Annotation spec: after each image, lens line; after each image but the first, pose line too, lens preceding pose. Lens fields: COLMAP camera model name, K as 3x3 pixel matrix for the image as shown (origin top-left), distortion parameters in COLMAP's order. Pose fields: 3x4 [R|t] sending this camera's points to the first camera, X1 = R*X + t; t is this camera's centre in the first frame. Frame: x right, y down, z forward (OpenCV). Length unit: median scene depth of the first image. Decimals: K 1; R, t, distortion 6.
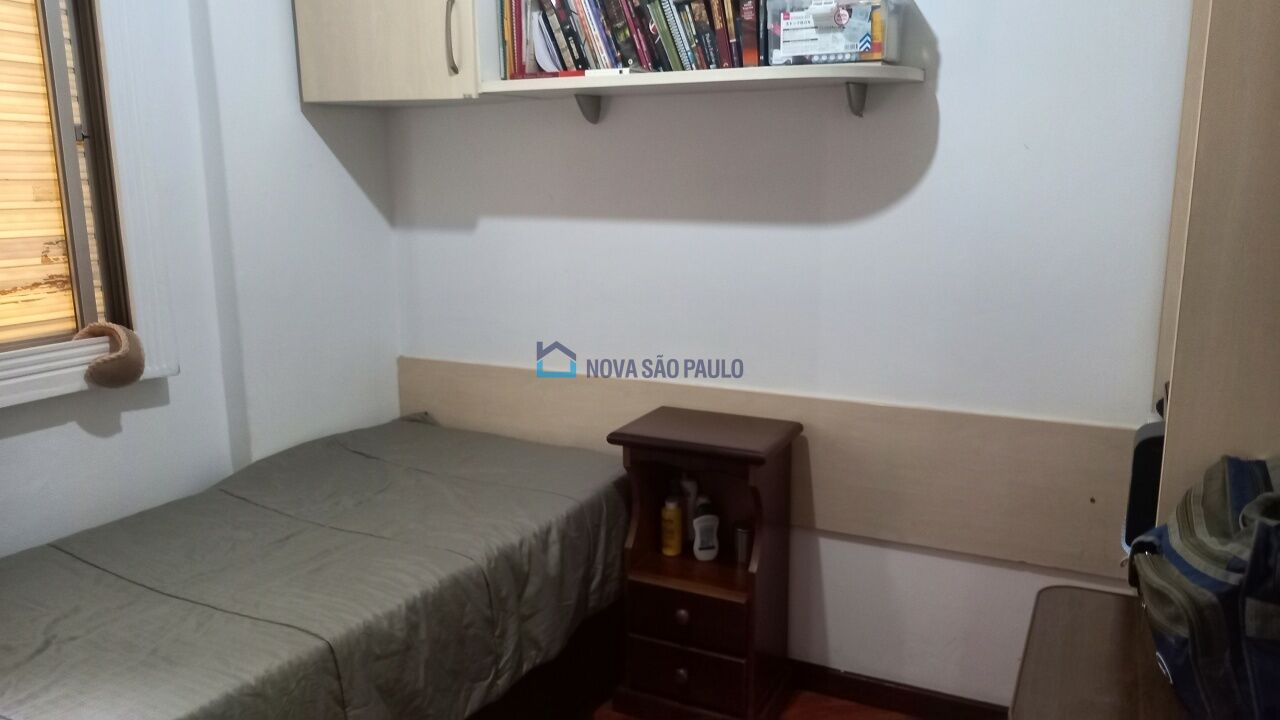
lens RADIAL K [[937.8, 0, 643.8], [0, 937.8, 358.4], [0, 0, 1]] dist [0.030257, -0.041986]
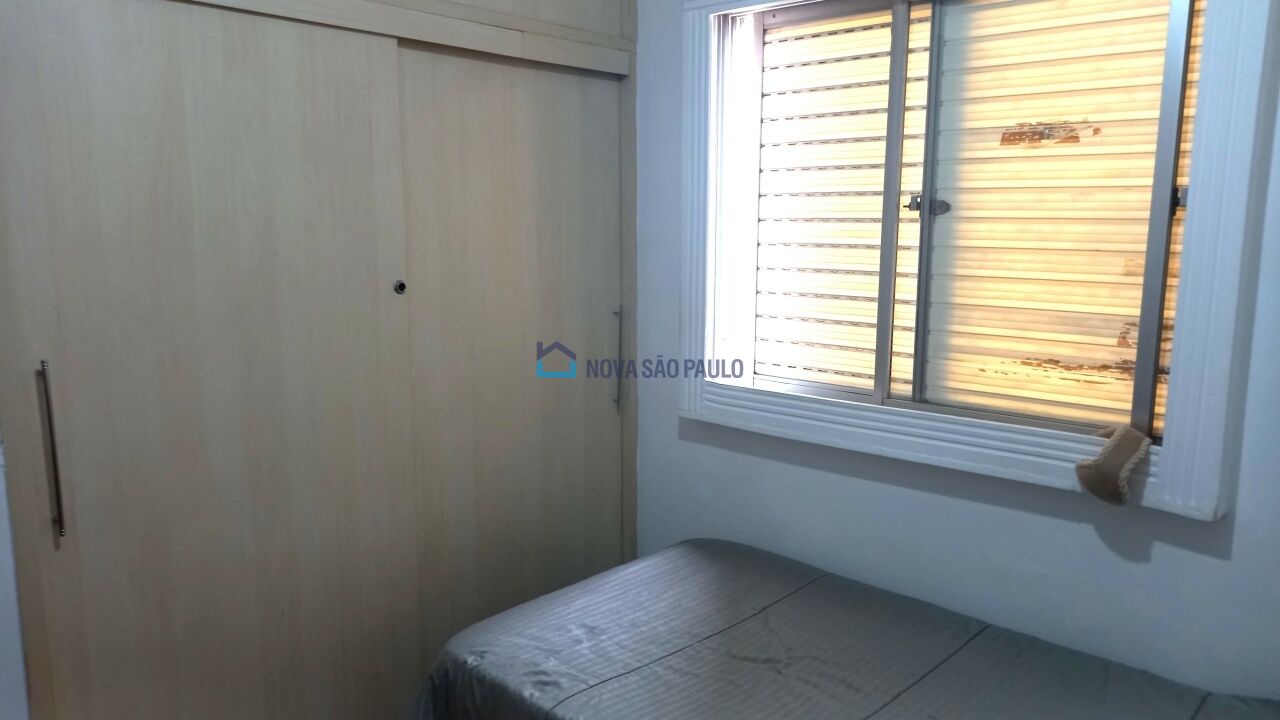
lens RADIAL K [[937.8, 0, 642.4], [0, 937.8, 365.0], [0, 0, 1]] dist [0.030257, -0.041986]
pose [[-0.231780, 0.149675, -0.961184, 0.319940], [-0.193324, 0.961295, 0.196311, -0.171461], [0.953365, 0.231321, -0.193873, 0.756174]]
